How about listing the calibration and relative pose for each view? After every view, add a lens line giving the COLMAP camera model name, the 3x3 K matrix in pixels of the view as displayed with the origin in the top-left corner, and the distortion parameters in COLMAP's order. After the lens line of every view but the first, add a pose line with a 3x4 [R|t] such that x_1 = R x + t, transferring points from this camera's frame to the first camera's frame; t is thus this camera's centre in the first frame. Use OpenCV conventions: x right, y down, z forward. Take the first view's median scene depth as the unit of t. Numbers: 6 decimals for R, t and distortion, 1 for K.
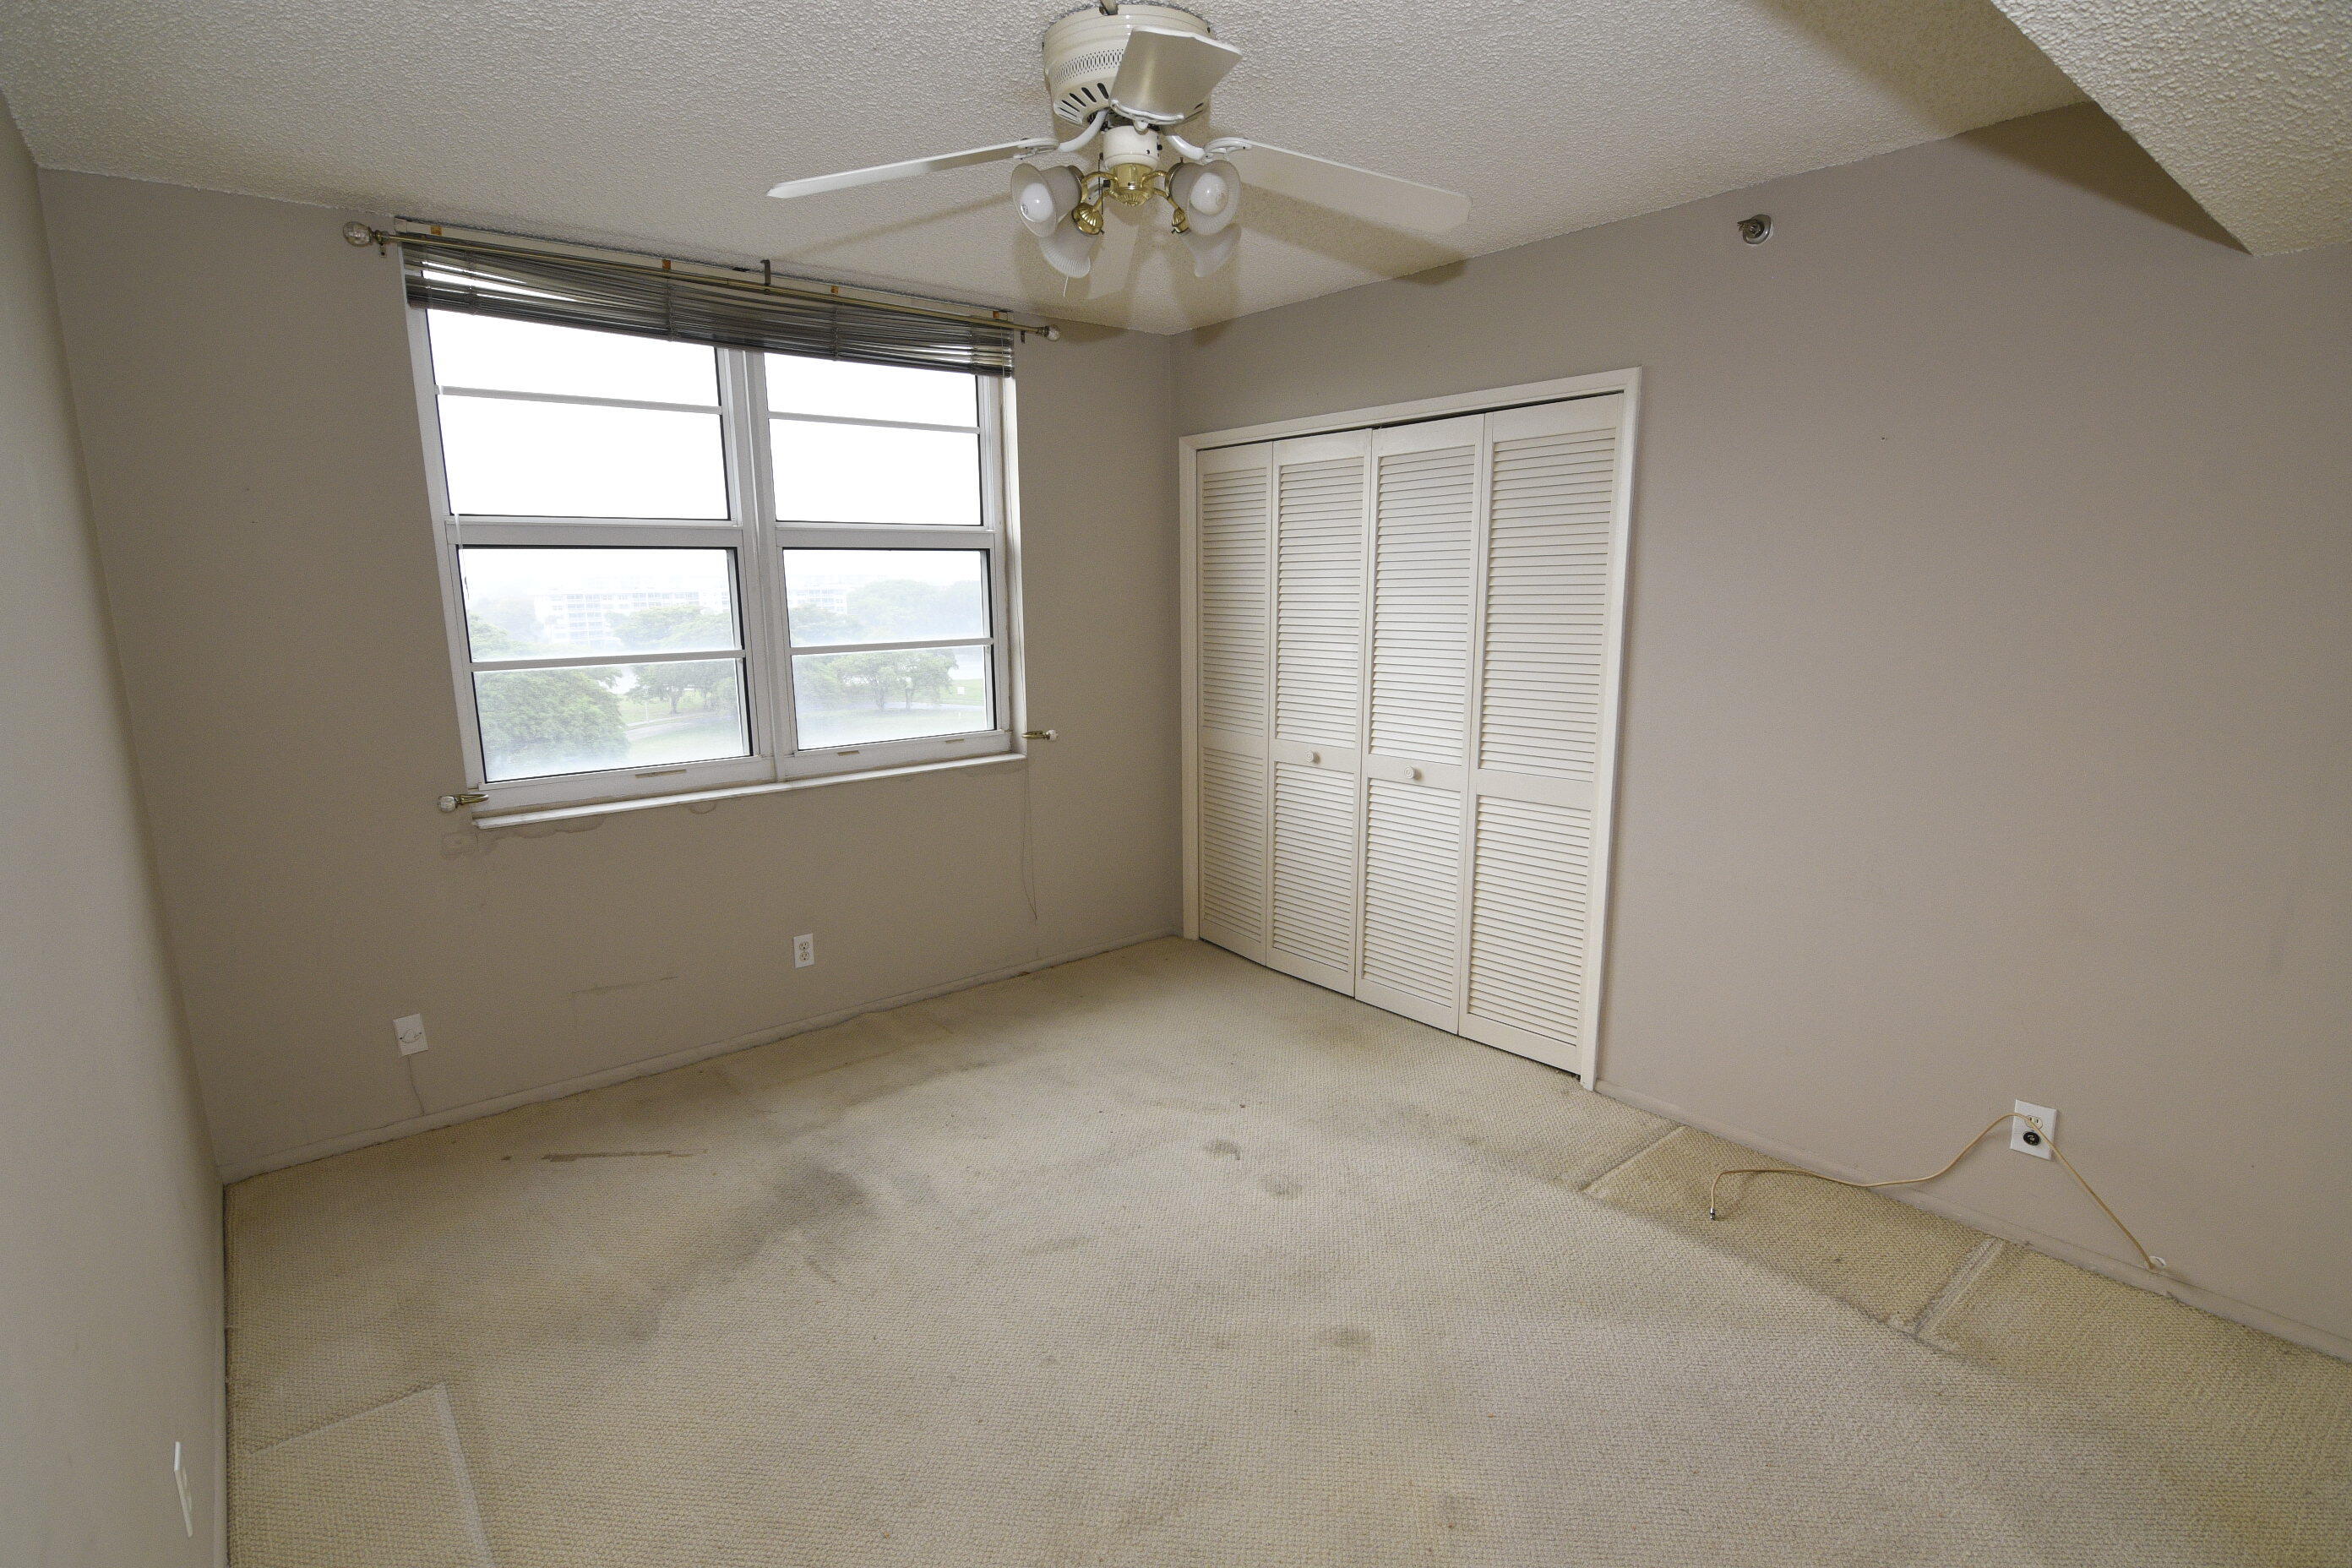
lens RADIAL K [[1136.8, 0, 1155.3], [0, 1136.8, 806.9], [0, 0, 1]] dist [-0.004034, -0.012920]
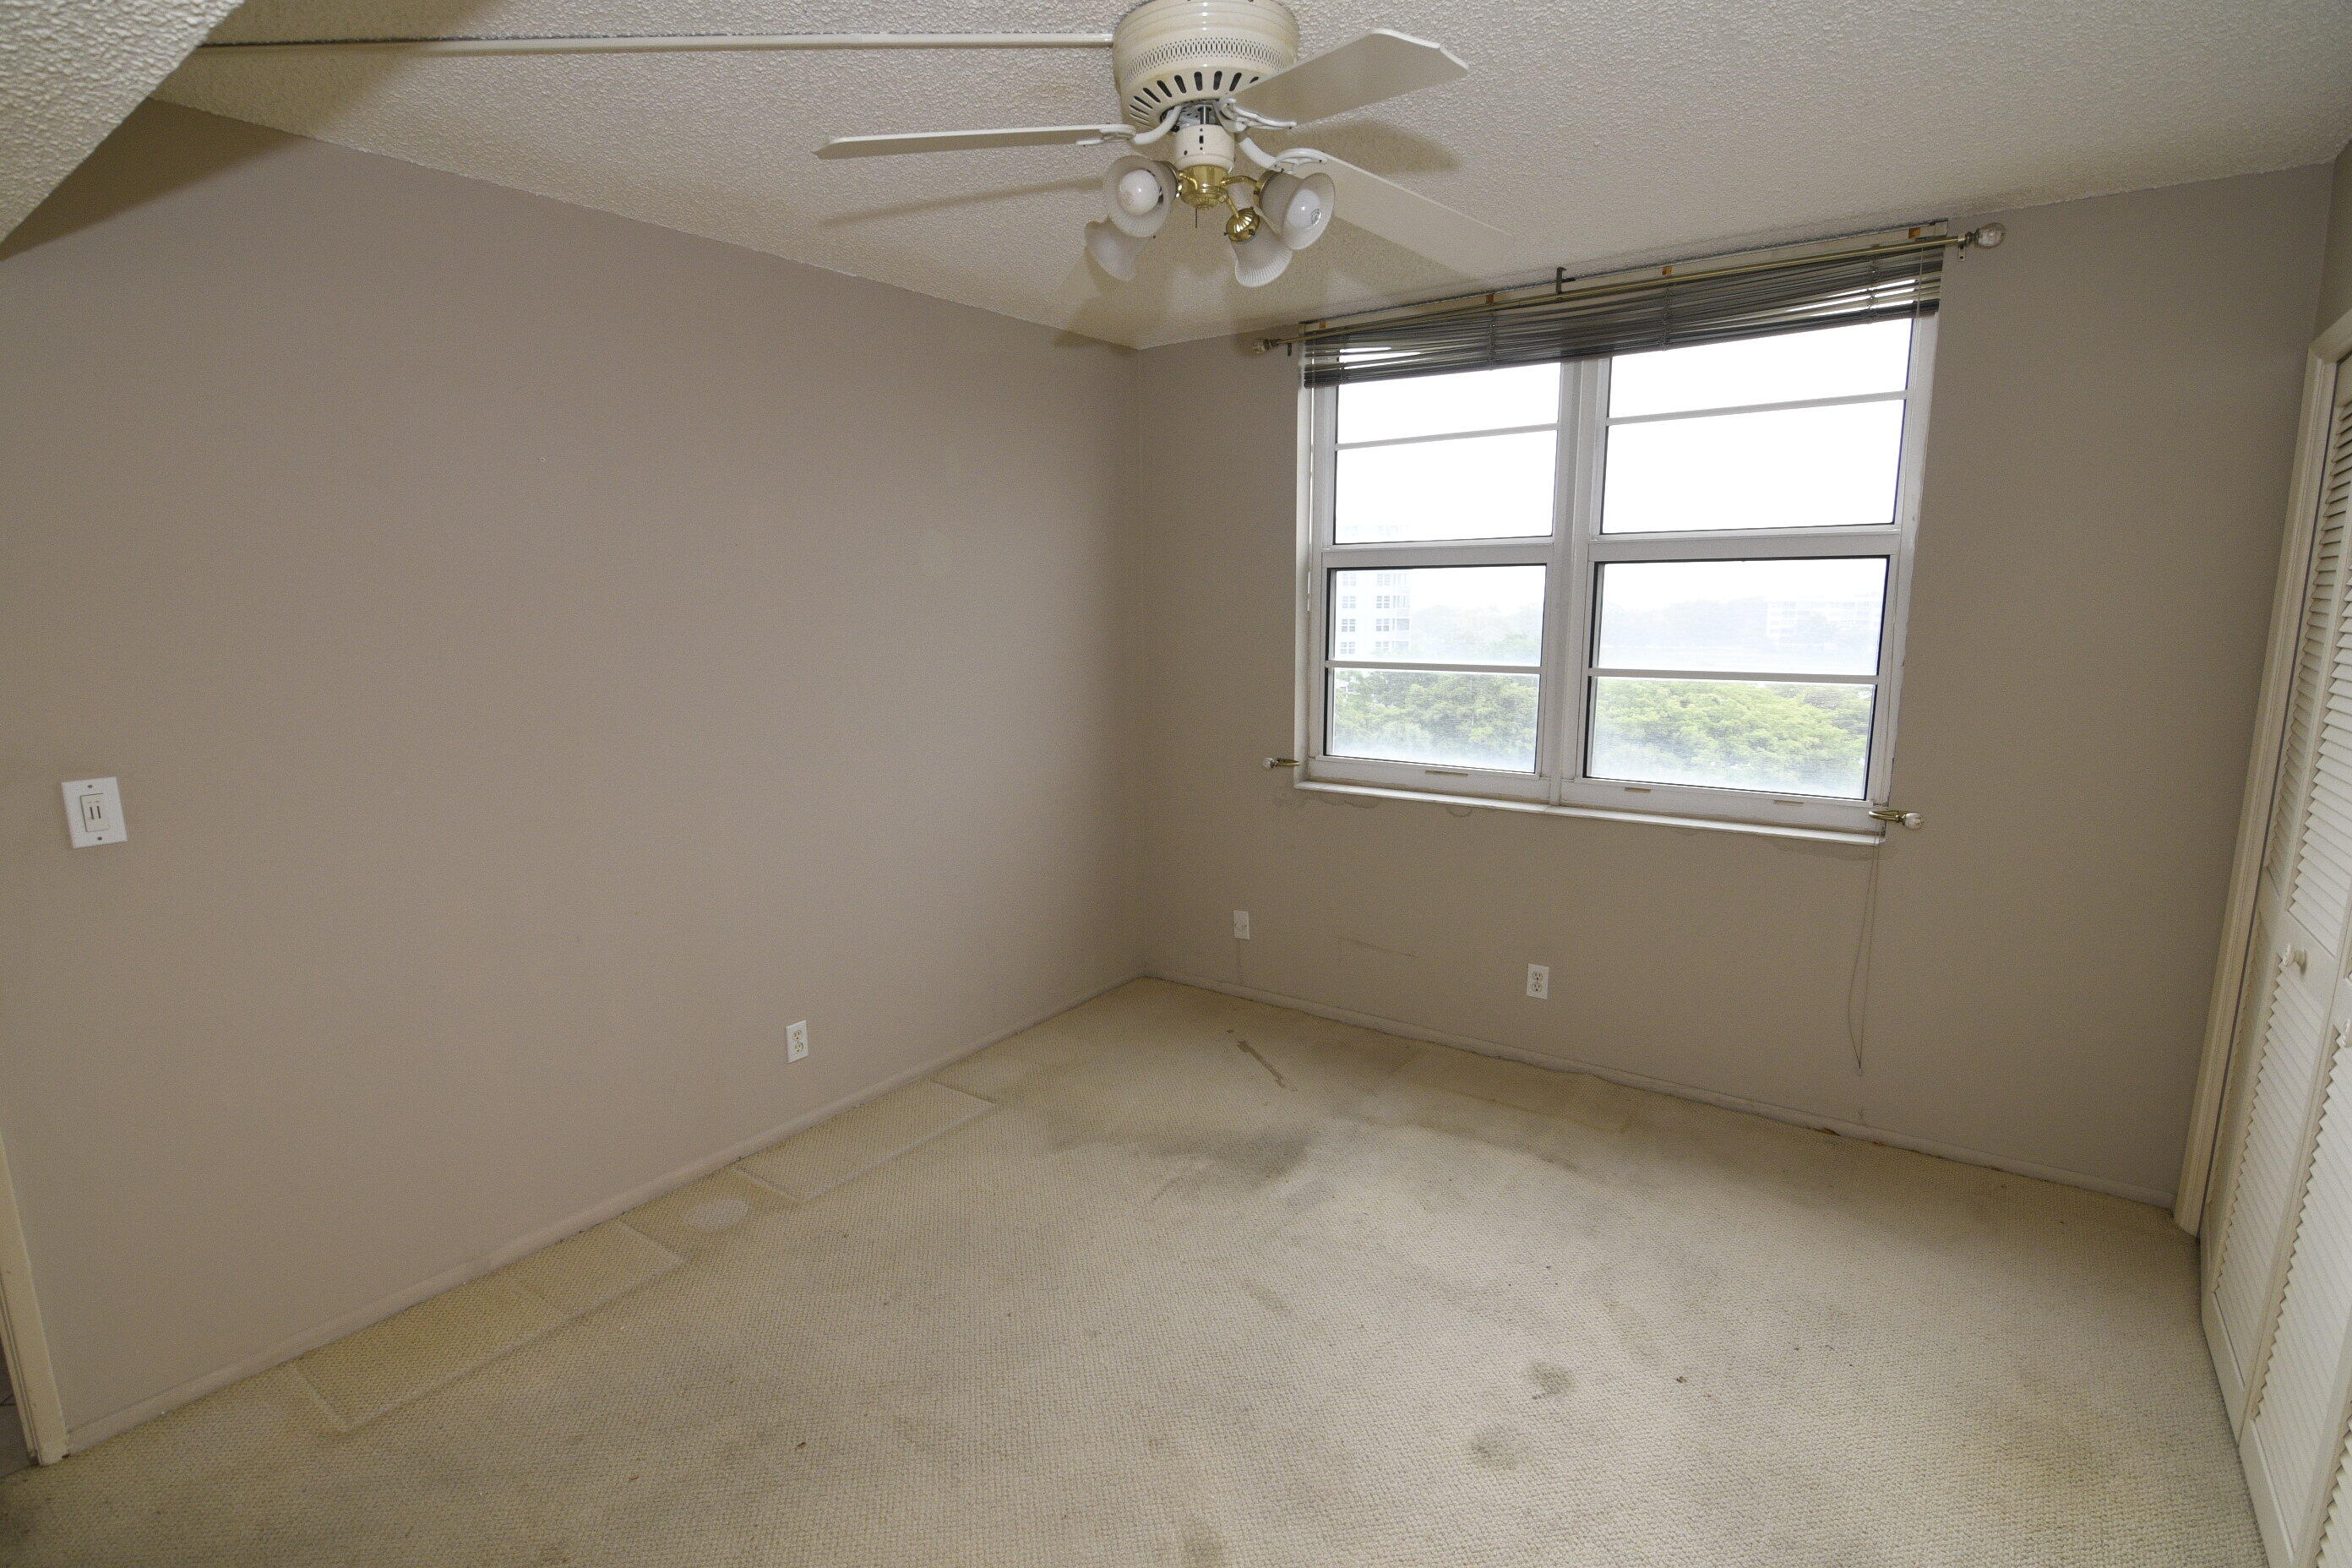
lens RADIAL K [[1136.8, 0, 1155.3], [0, 1136.8, 806.9], [0, 0, 1]] dist [-0.004034, -0.012920]
pose [[0.256819, 0.181831, -0.949200, 0.546563], [-0.187059, 0.972922, 0.135764, -0.096421], [0.948184, 0.142689, 0.283878, 0.442557]]
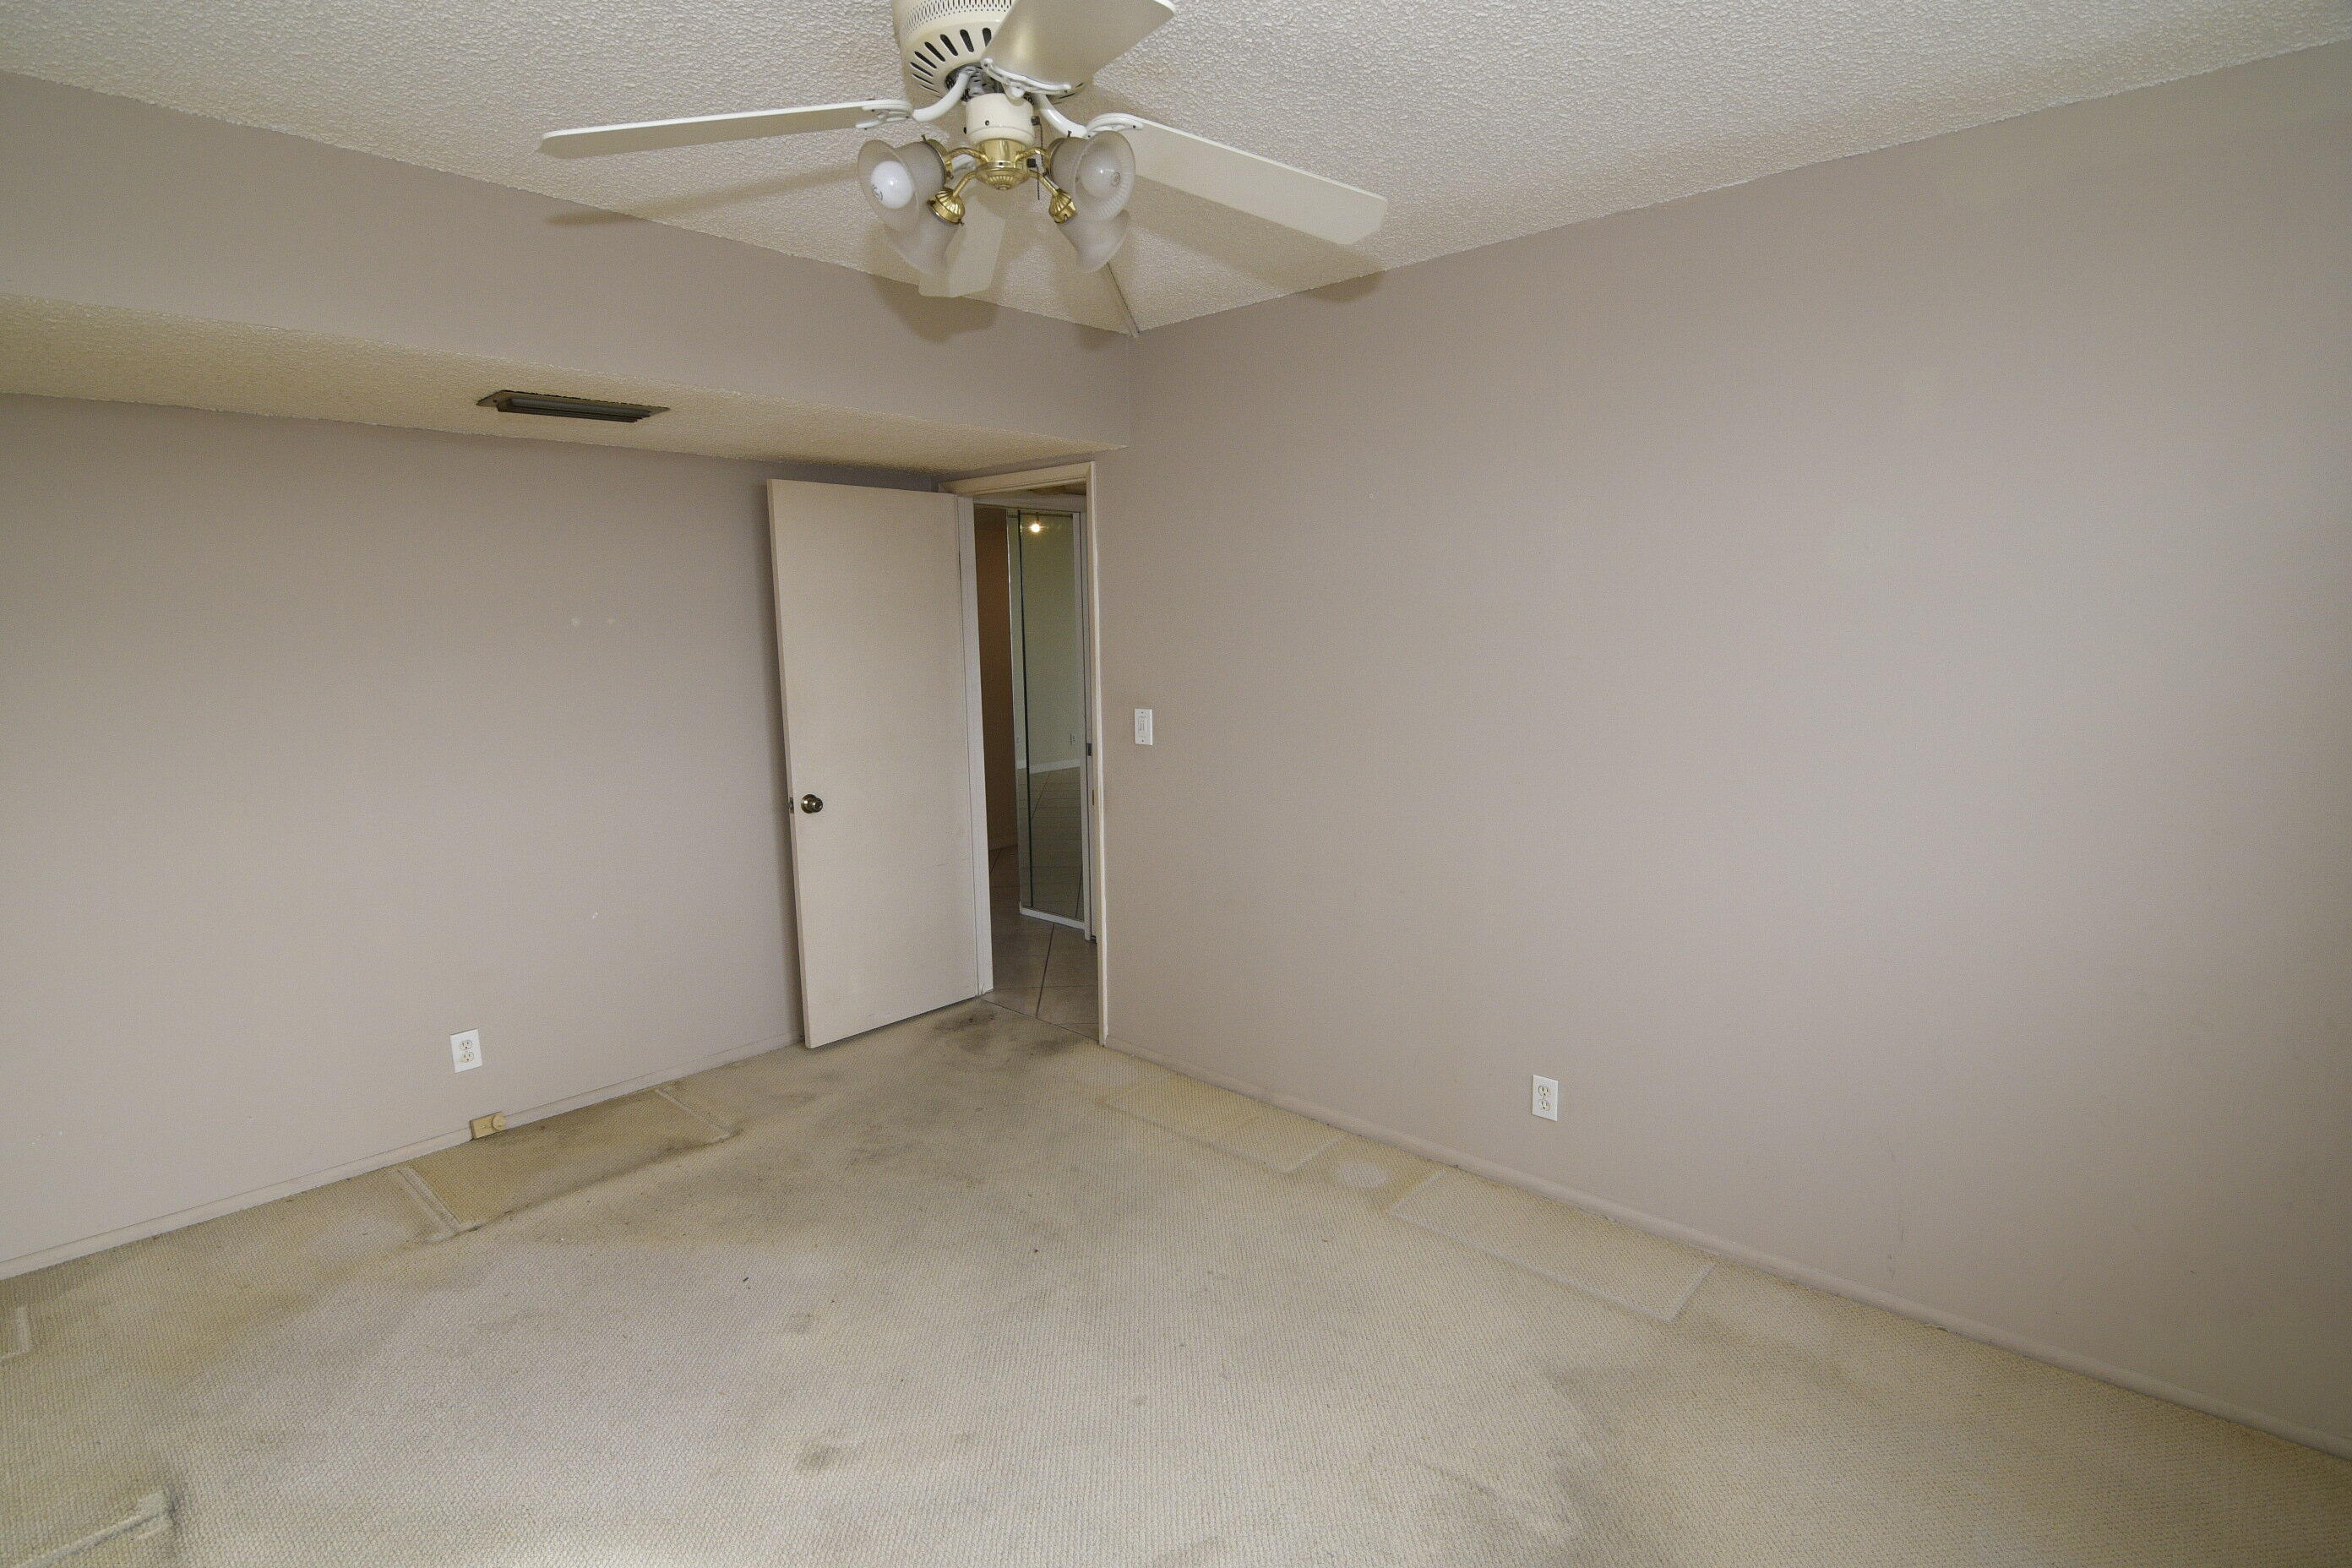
lens RADIAL K [[1136.8, 0, 1155.3], [0, 1136.8, 806.9], [0, 0, 1]] dist [-0.004034, -0.012920]
pose [[-0.988539, 0.050654, -0.142212, 0.004412], [-0.003959, 0.933003, 0.359846, -0.235292], [0.150912, 0.356285, -0.922110, 1.129661]]
